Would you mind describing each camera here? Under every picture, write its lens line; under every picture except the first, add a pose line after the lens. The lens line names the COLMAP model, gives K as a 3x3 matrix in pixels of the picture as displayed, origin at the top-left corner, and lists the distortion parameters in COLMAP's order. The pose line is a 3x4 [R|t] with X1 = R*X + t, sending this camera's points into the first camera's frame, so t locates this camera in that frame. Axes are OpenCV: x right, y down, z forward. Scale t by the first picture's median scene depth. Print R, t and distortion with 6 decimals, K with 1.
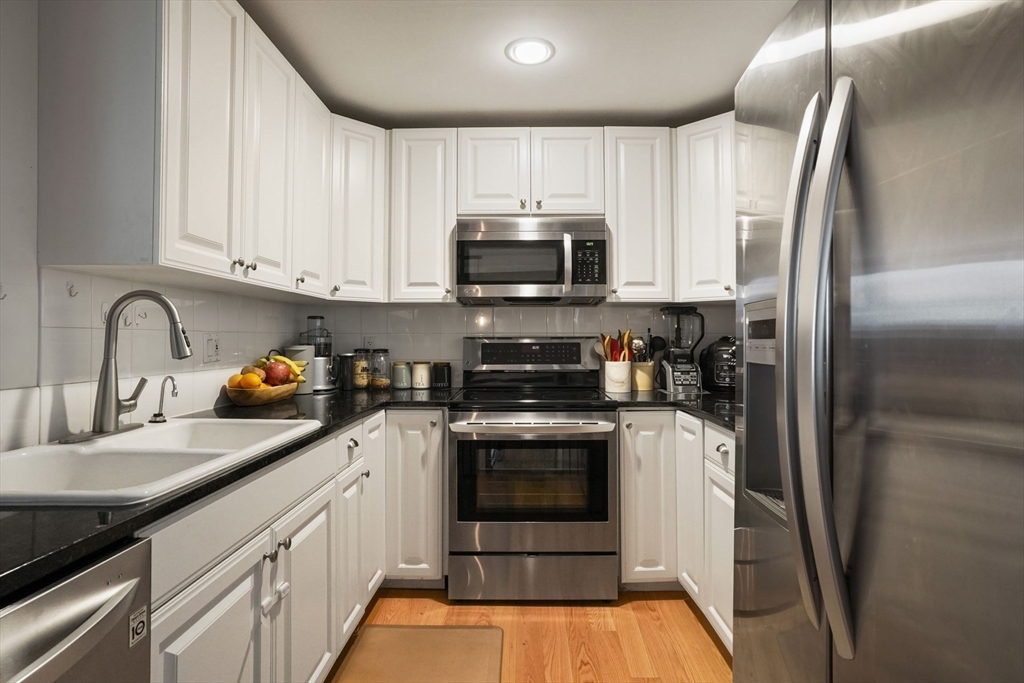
lens RADIAL K [[513.6, 0, 522.7], [0, 513.6, 330.0], [0, 0, 1]] dist [-0.069102, 0.038775]
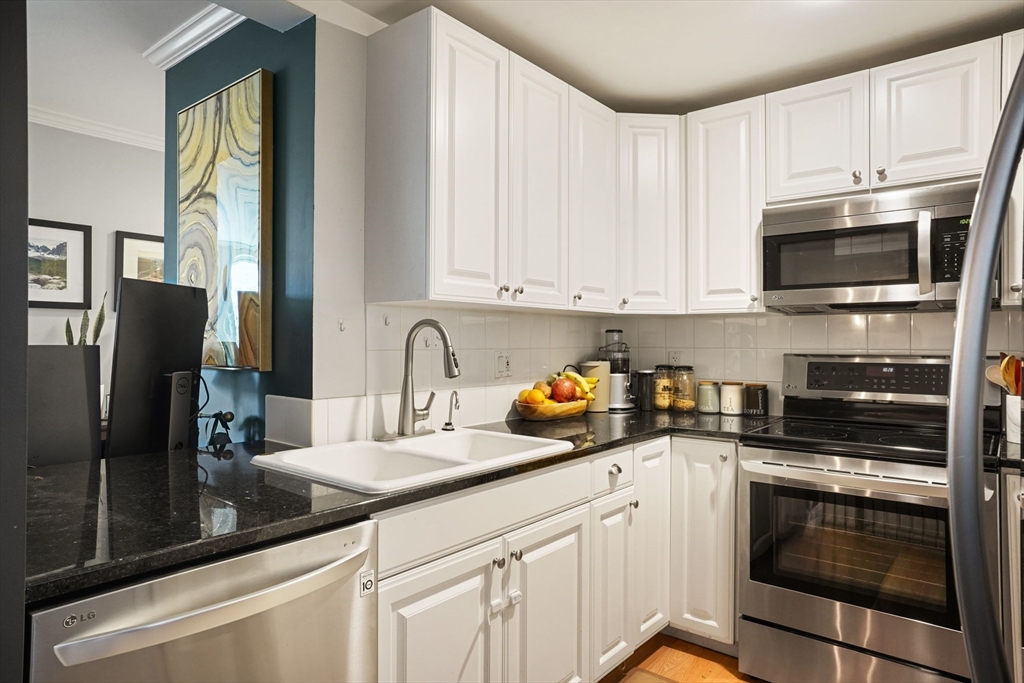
lens RADIAL K [[622.8, 0, 512.0], [0, 622.8, 341.5], [0, 0, 1]] dist [-0.040092, 0.040574]
pose [[0.781451, 0.003848, -0.623955, 0.188214], [0.006773, 0.999870, 0.014649, -0.027173], [0.623930, -0.015674, 0.781323, -0.019428]]
